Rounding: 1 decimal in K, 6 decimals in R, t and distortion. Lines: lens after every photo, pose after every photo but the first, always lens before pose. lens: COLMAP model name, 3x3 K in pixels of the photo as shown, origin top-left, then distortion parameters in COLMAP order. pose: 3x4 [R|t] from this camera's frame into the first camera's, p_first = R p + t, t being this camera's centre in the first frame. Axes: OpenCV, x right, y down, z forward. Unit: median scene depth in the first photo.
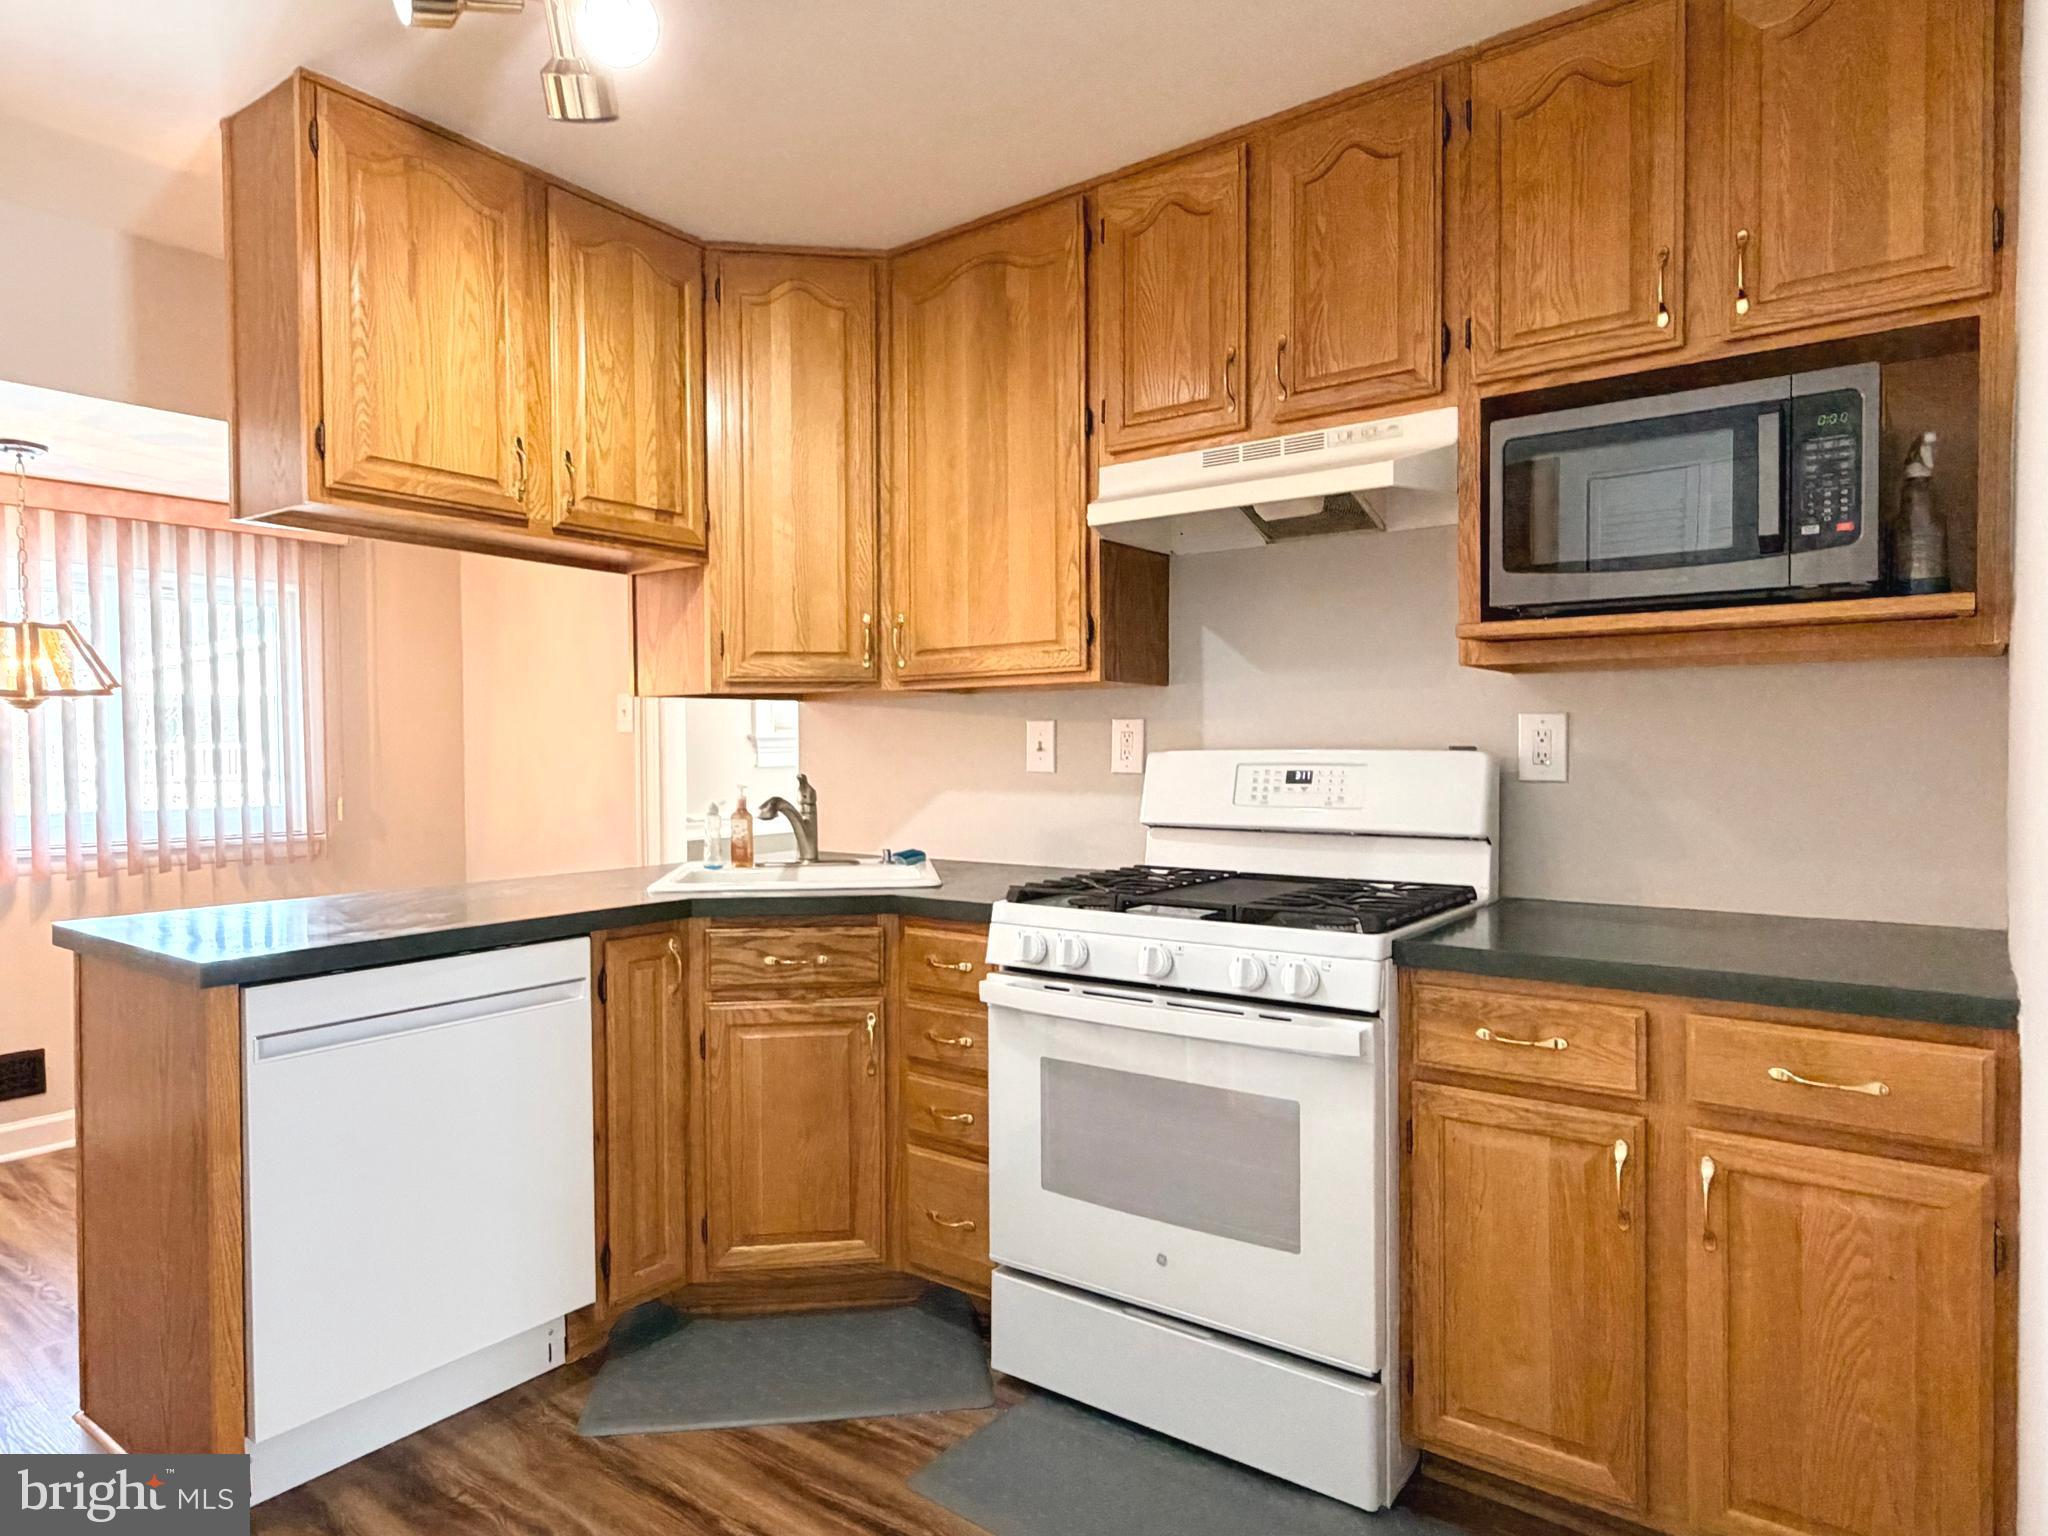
lens RADIAL K [[1246.7, 0, 1024.0], [0, 1246.7, 768.0], [0, 0, 1]] dist [0.015709, 0.000826]
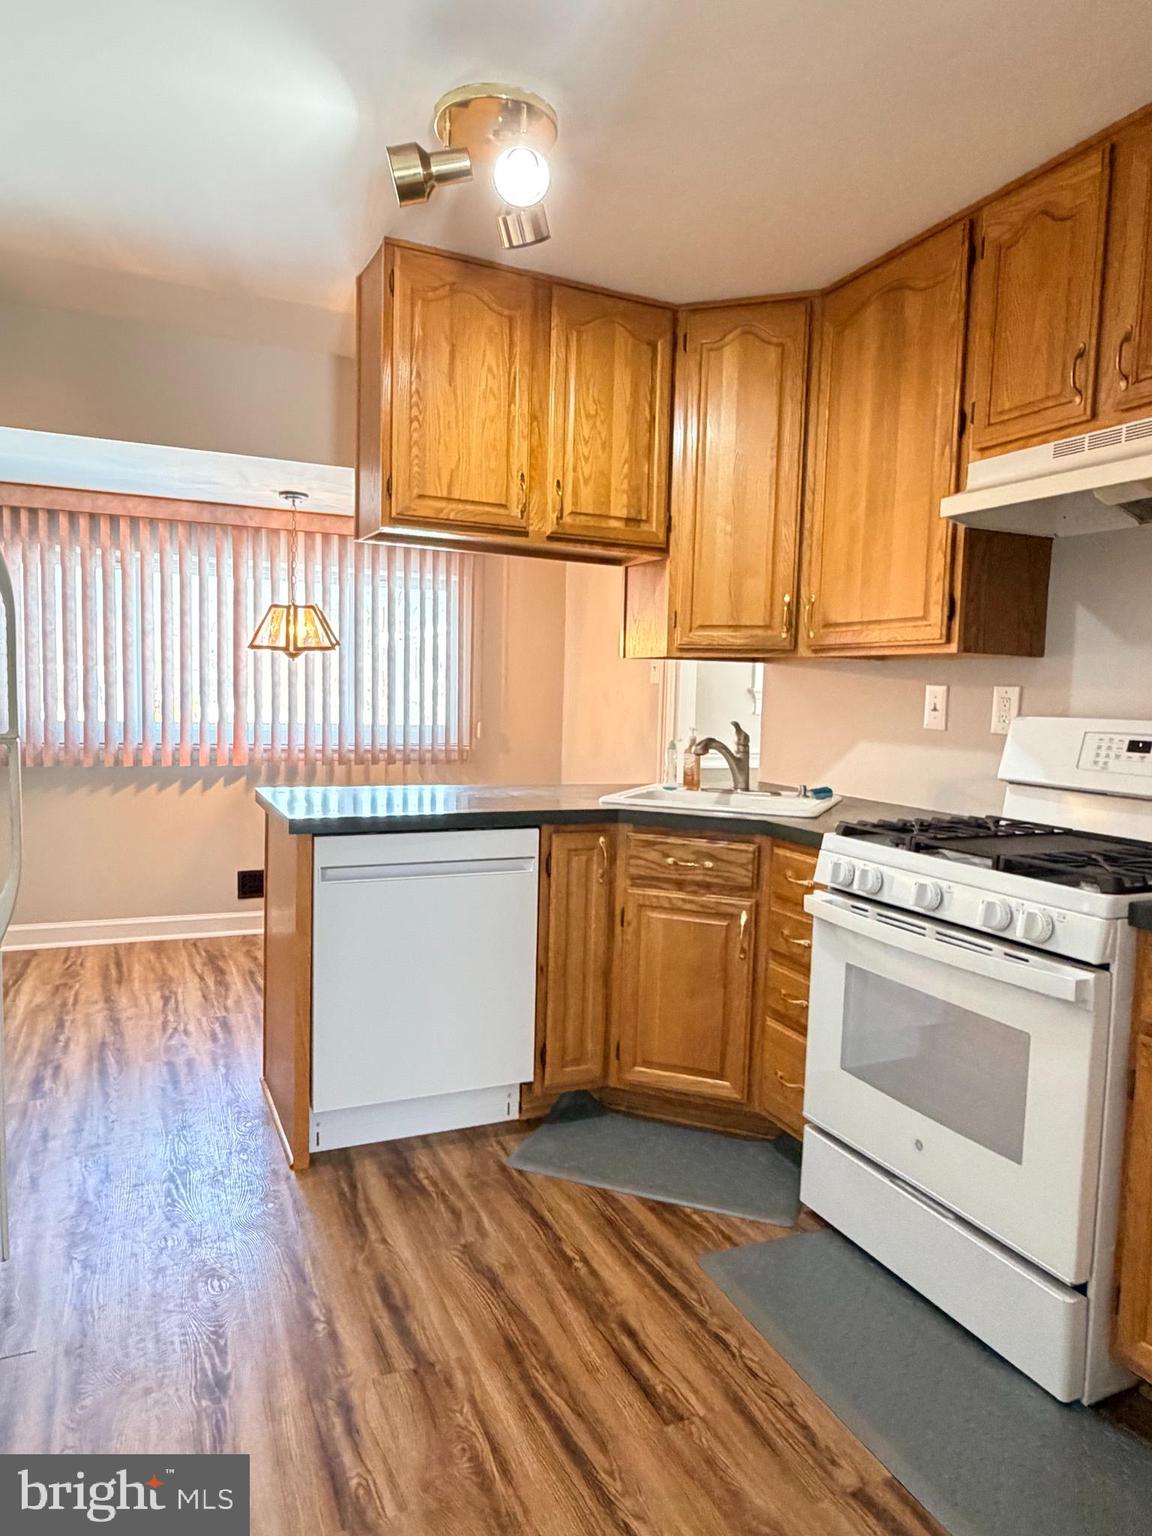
lens RADIAL K [[1024.7, 0, 576.0], [0, 1024.7, 768.0], [0, 0, 1]] dist [0.022091, -0.001522]
pose [[0.879874, 0.069615, -0.470080, 0.210154], [-0.044099, 0.996905, 0.065089, -0.010315], [0.473156, -0.036540, 0.880220, -0.001828]]
